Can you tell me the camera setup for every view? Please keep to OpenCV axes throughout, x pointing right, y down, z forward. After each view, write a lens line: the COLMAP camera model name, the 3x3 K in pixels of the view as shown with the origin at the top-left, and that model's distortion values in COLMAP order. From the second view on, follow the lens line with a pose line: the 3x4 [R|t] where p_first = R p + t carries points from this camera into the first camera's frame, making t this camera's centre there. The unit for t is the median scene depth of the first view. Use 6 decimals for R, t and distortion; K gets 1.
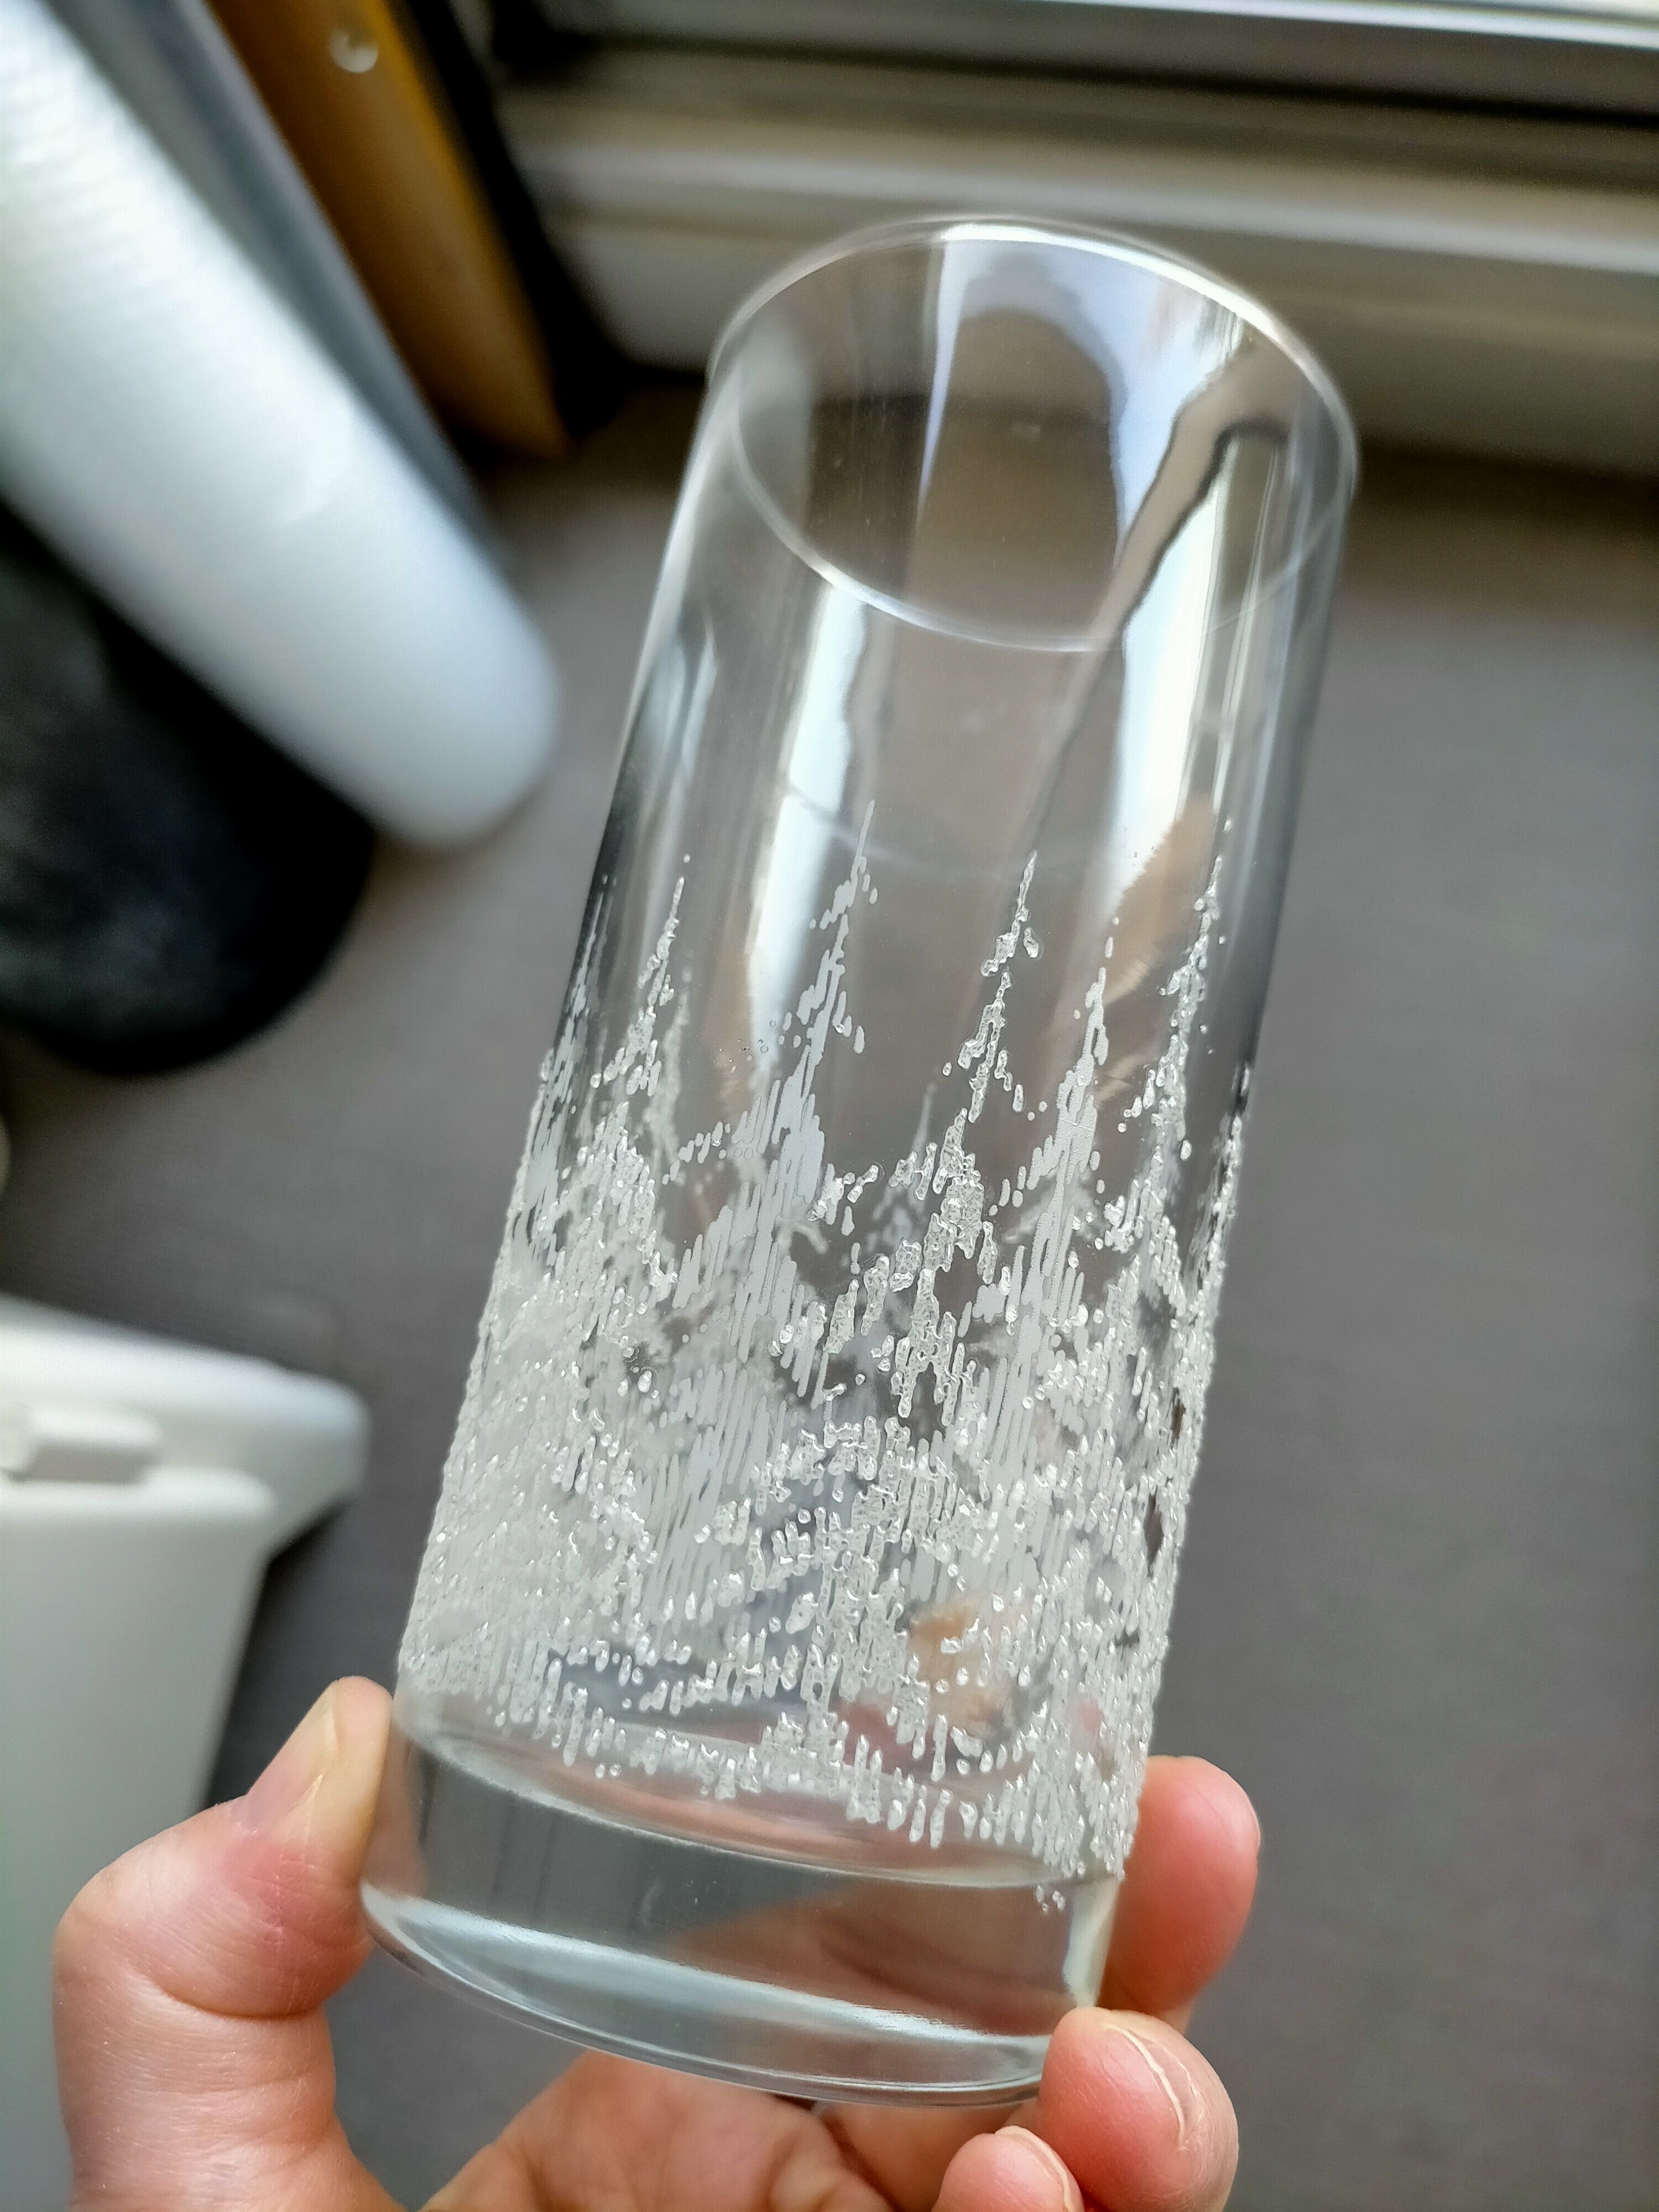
lens RADIAL K [[1770.4, 0, 829.5], [0, 1770.4, 1106.0], [0, 0, 1]] dist [0.010064, -0.003187]
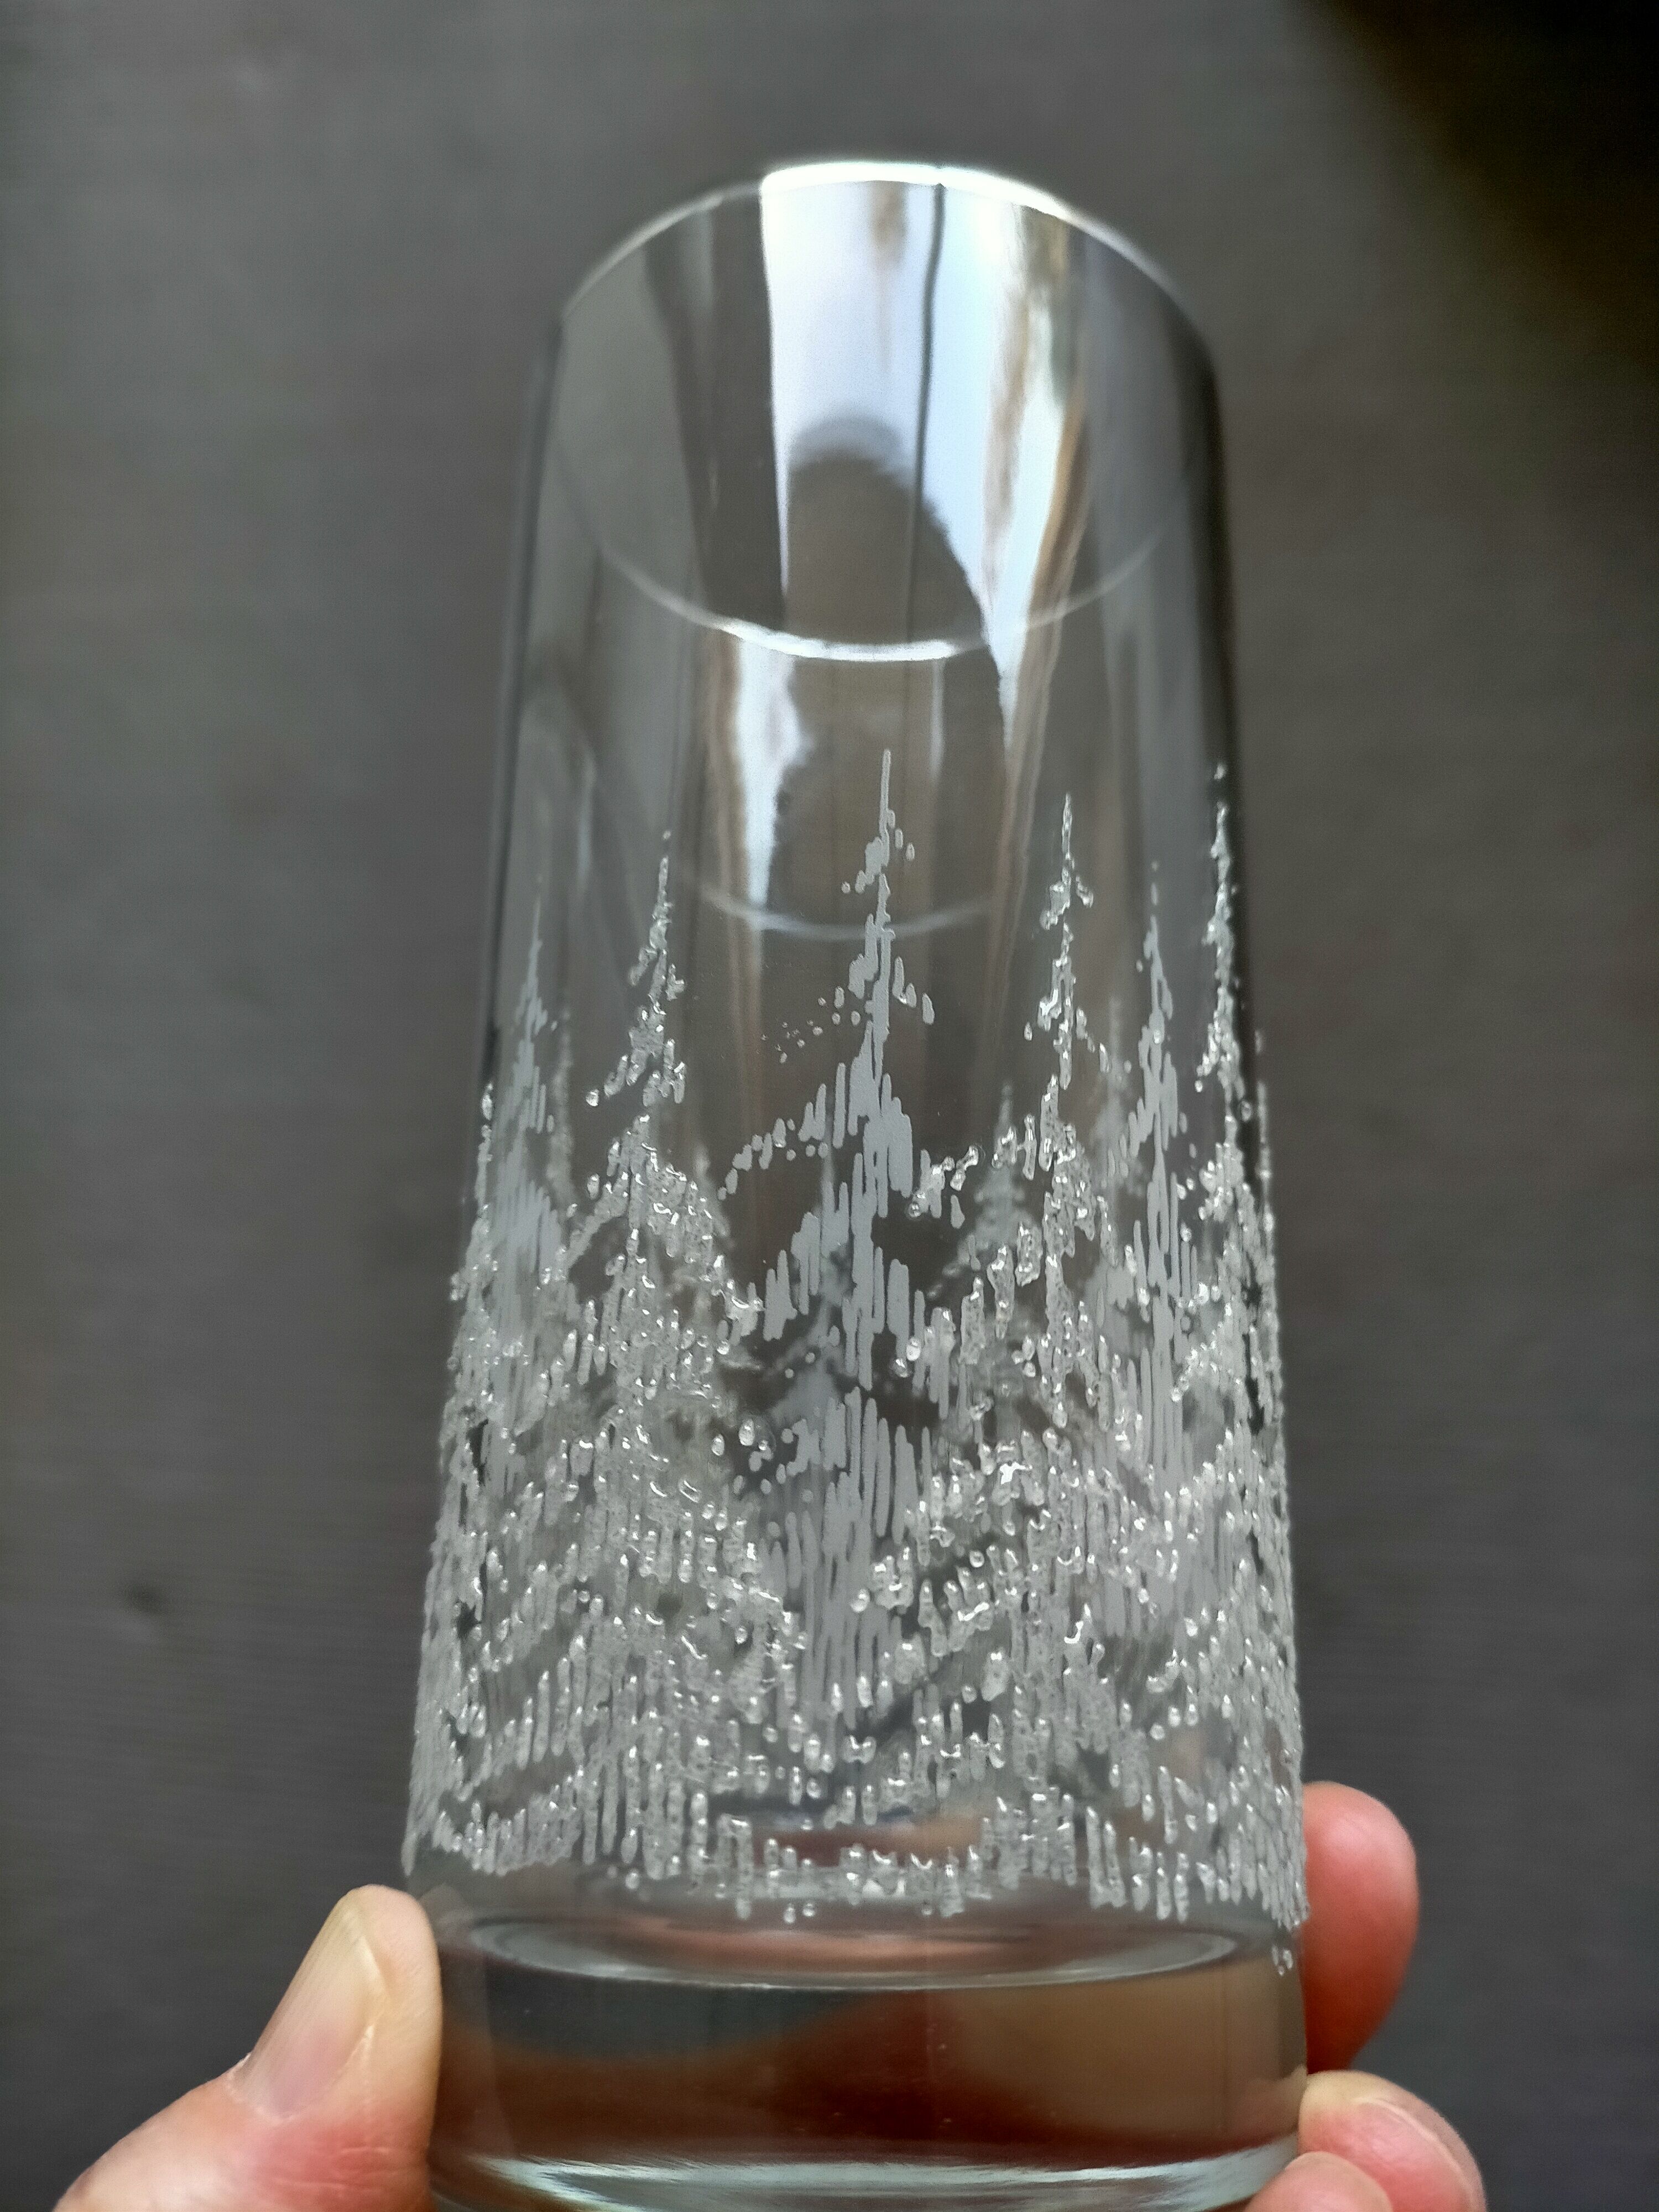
lens RADIAL K [[1792.2, 0, 829.5], [0, 1792.2, 1106.0], [0, 0, 1]] dist [0.067770, -0.316839]
pose [[0.961897, -0.093631, 0.256881, -0.269879], [0.114012, 0.991311, -0.065597, 0.064618], [-0.248507, 0.092385, 0.964214, 0.170389]]
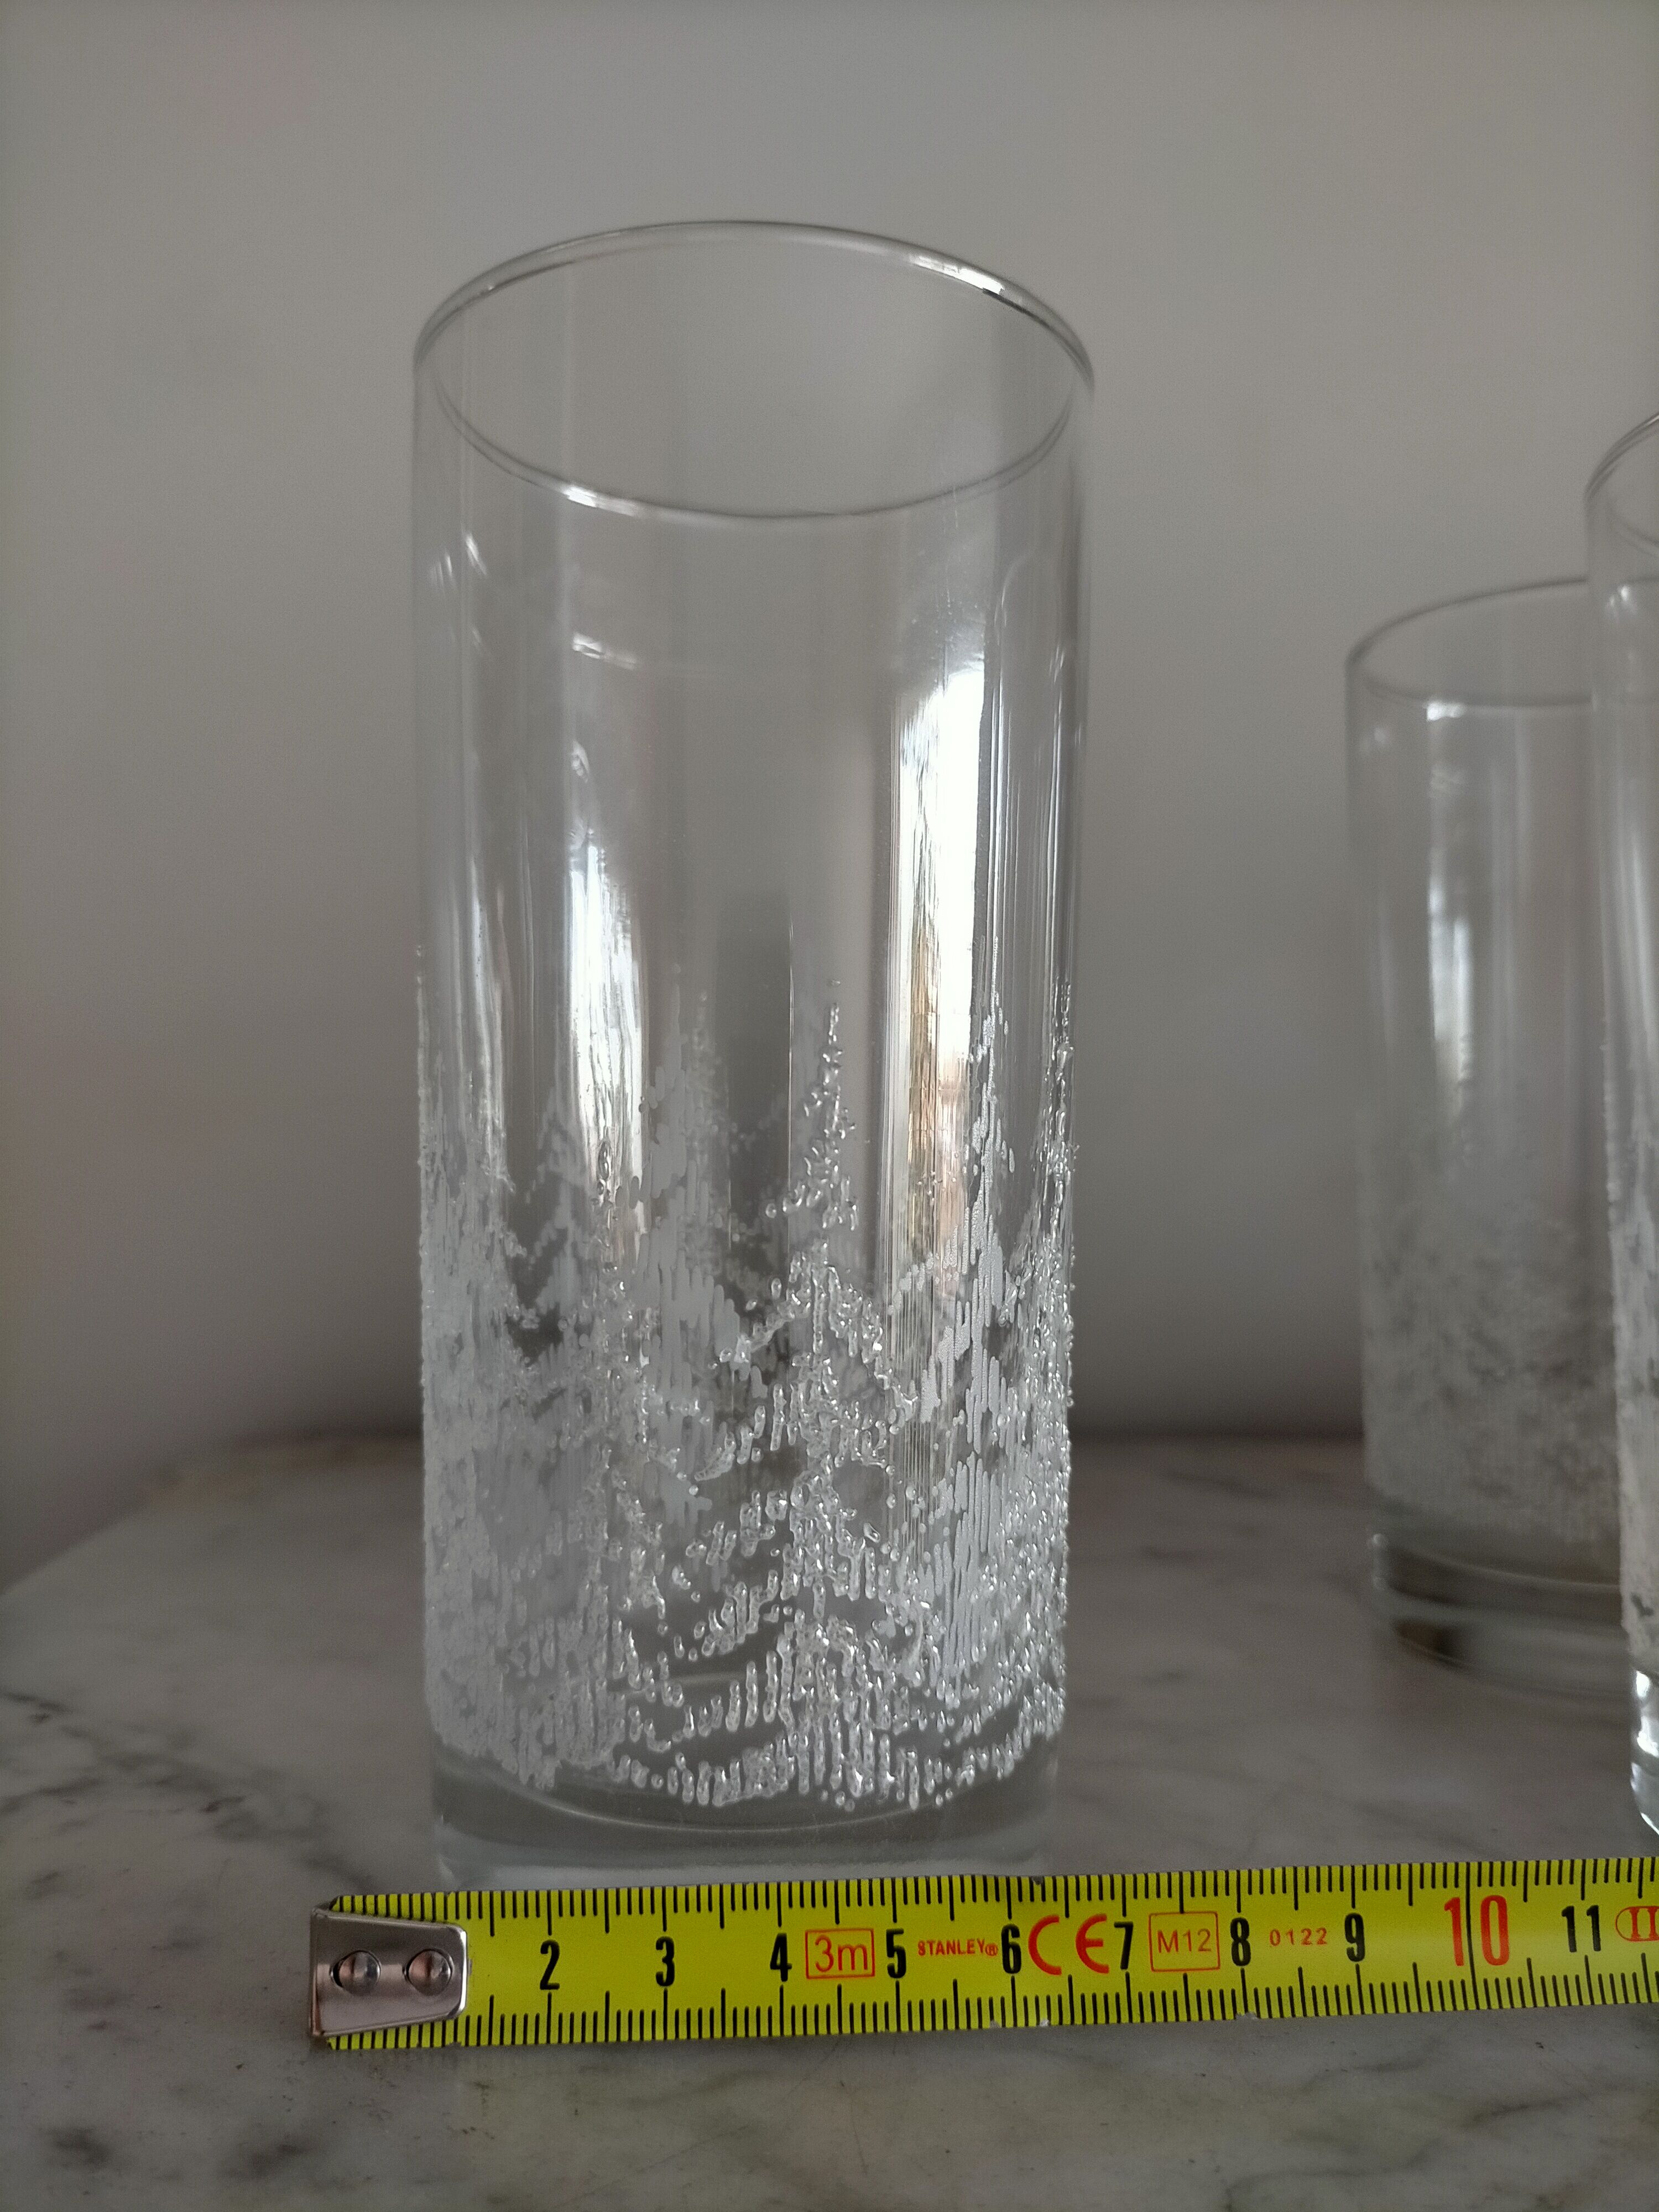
lens RADIAL K [[1770.4, 0, 829.5], [0, 1770.4, 1106.0], [0, 0, 1]] dist [0.010064, -0.003187]
pose [[0.586058, -0.184505, 0.788983, -1.003020], [-0.112164, 0.945882, 0.304512, -0.428272], [-0.802468, -0.266957, 0.533647, 0.499194]]
